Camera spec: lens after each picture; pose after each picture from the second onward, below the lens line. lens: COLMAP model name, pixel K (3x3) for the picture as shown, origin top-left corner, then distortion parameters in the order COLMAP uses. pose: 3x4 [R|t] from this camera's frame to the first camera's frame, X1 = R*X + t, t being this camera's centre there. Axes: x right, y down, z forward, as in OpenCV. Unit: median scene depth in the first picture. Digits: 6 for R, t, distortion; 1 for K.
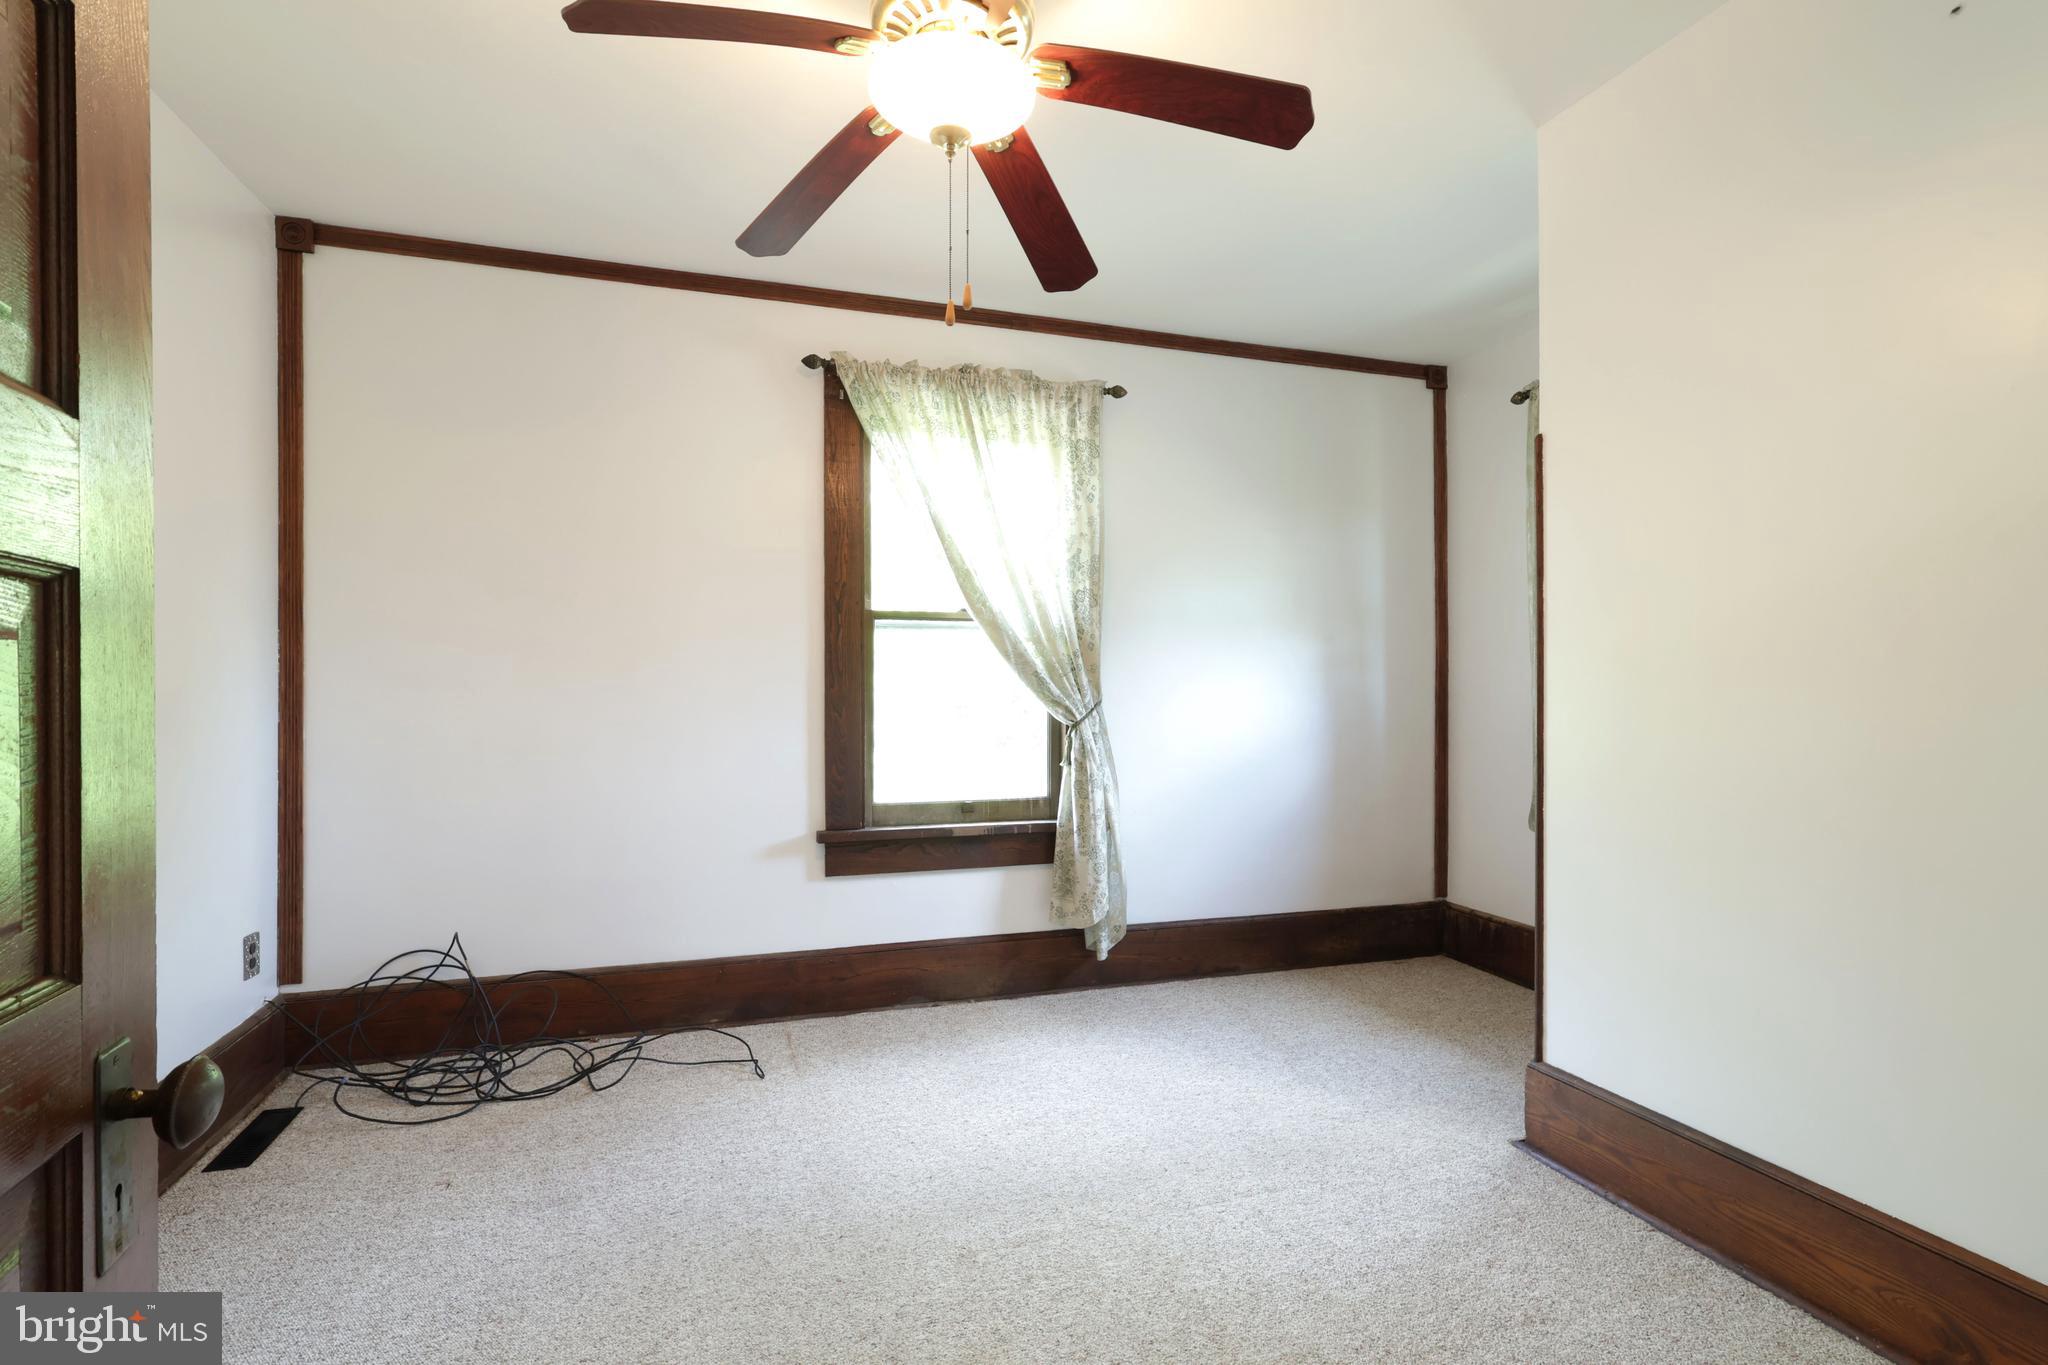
lens RADIAL K [[1019.7, 0, 1024.0], [0, 1019.7, 682.5], [0, 0, 1]] dist [-0.004562, 0.000671]
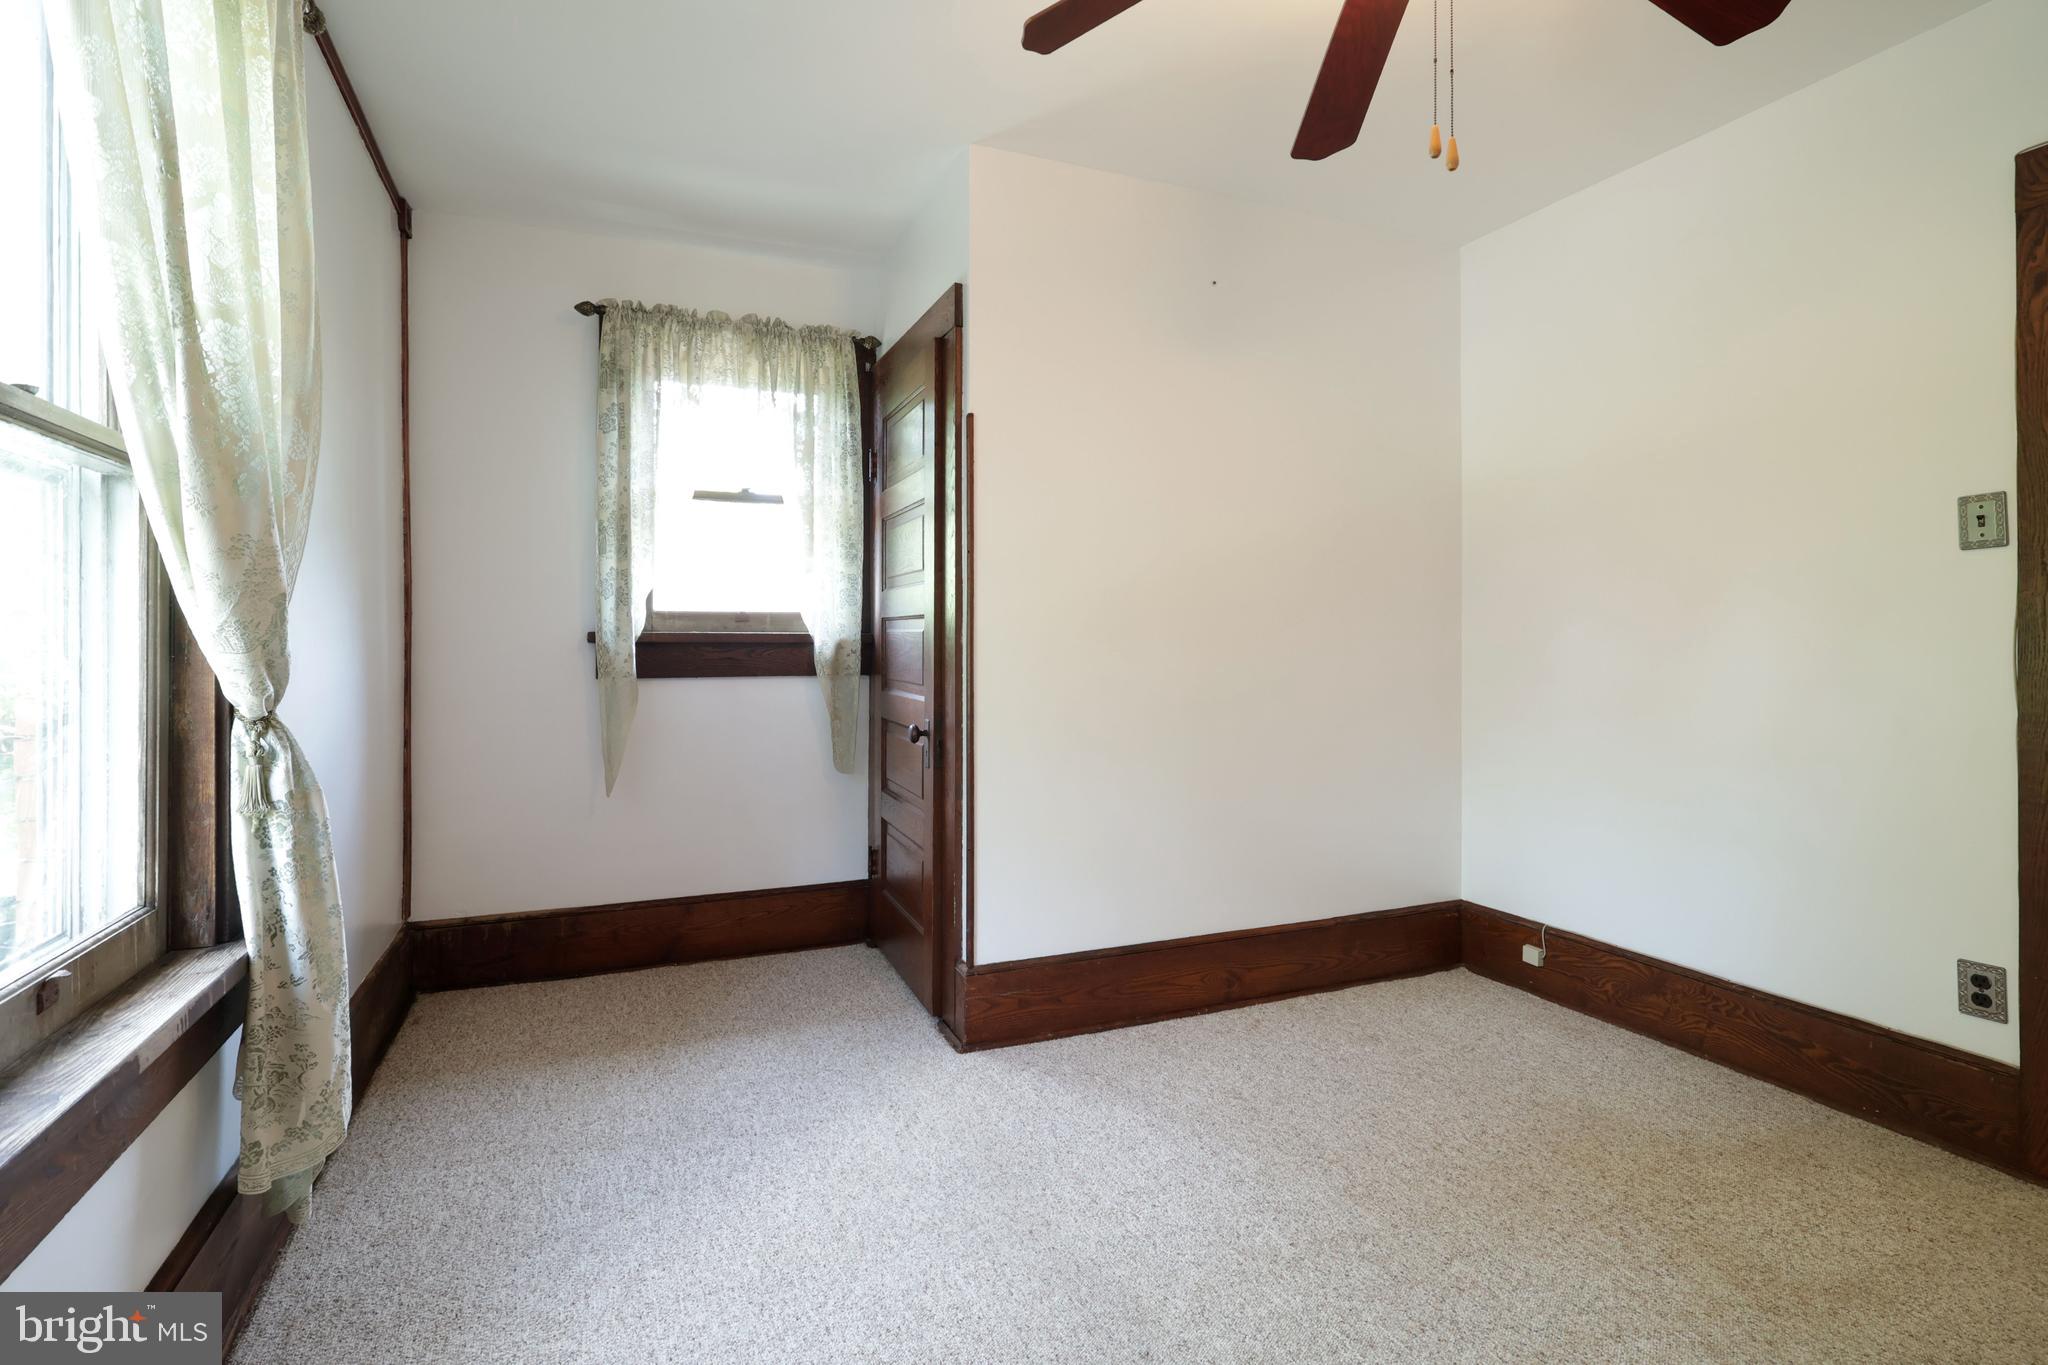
lens RADIAL K [[980.8, 0, 1035.1], [0, 980.8, 637.4], [0, 0, 1]] dist [0.000784, -0.000414]
pose [[-0.091970, 0.002138, 0.995759, -0.588537], [-0.002865, 0.999993, -0.002411, 0.010159], [-0.995758, -0.003074, -0.091963, 1.041923]]
